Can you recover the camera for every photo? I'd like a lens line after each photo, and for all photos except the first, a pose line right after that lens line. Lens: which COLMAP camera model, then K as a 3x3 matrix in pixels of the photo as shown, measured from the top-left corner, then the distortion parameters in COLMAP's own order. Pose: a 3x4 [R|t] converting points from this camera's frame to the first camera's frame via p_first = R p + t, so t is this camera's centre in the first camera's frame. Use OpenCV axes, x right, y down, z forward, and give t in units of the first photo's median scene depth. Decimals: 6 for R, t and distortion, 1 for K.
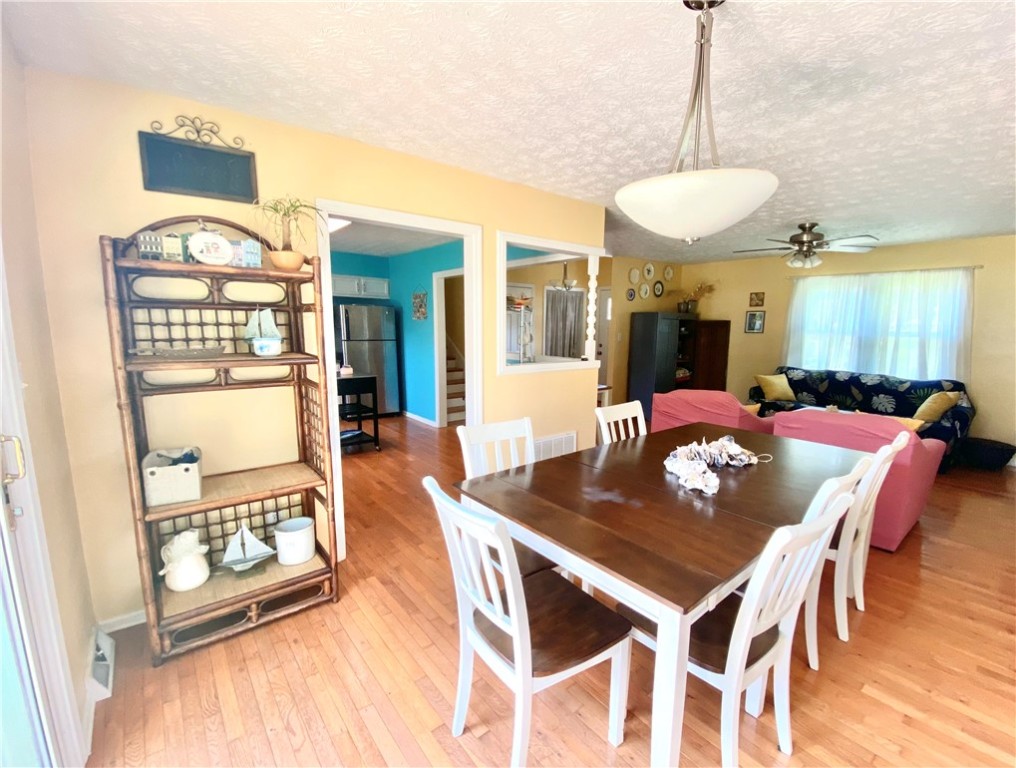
lens RADIAL K [[435.4, 0, 510.4], [0, 435.4, 389.0], [0, 0, 1]] dist [0.000371, -0.000044]
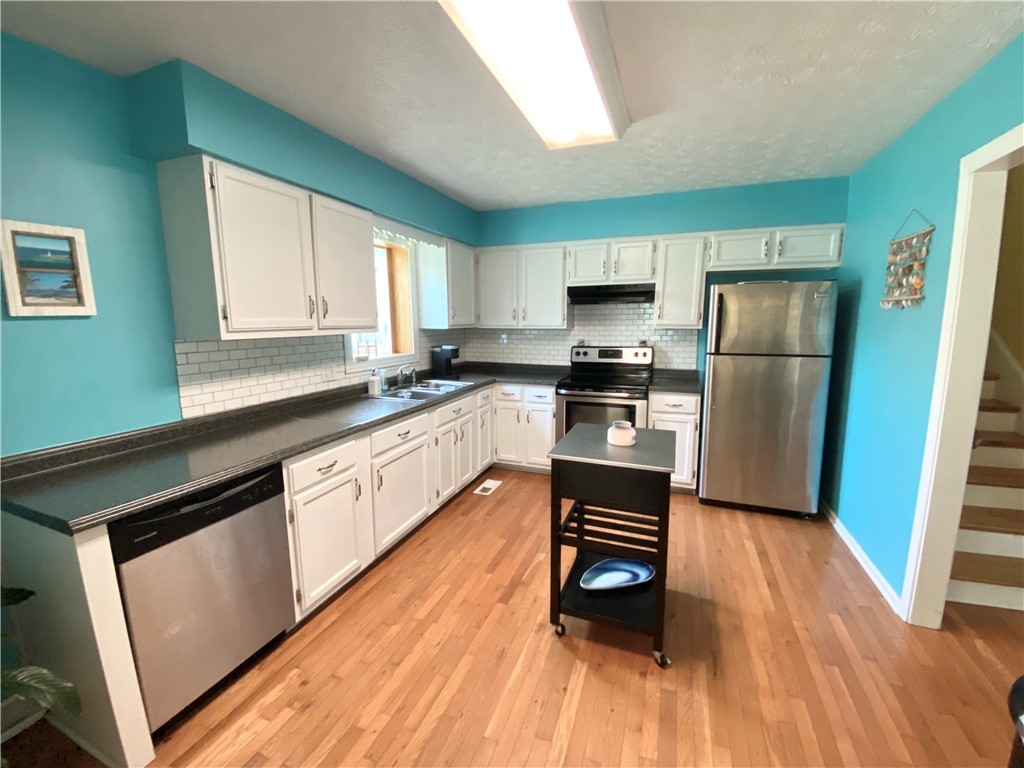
lens RADIAL K [[418.8, 0, 511.9], [0, 418.8, 389.7], [0, 0, 1]] dist [-0.000840, -0.016984]
pose [[0.520622, 0.122993, -0.844882, -0.077511], [-0.113828, 0.990734, 0.074084, -0.080831], [0.846165, 0.057601, 0.529798, 0.548699]]
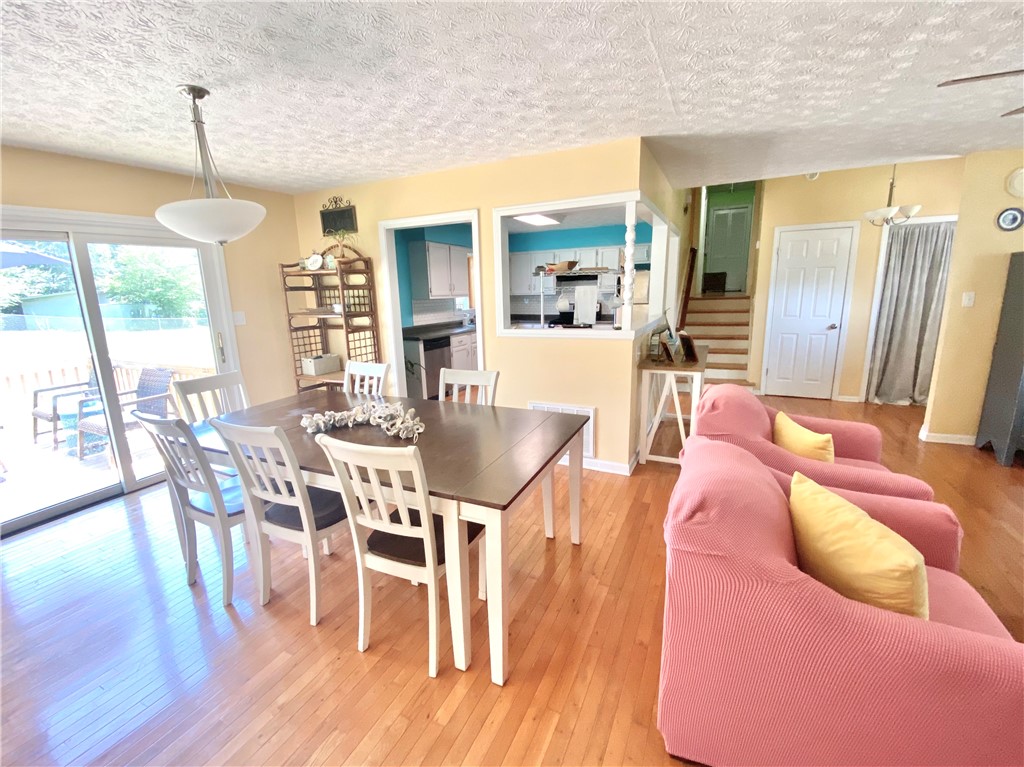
lens RADIAL K [[445.6, 0, 502.4], [0, 445.6, 385.1], [0, 0, 1]] dist [0.016325, -0.026562]
pose [[0.433458, 0.162805, -0.886346, 0.527236], [-0.101936, 0.986091, 0.131275, -0.029932], [0.895390, 0.033448, 0.444025, 0.248227]]
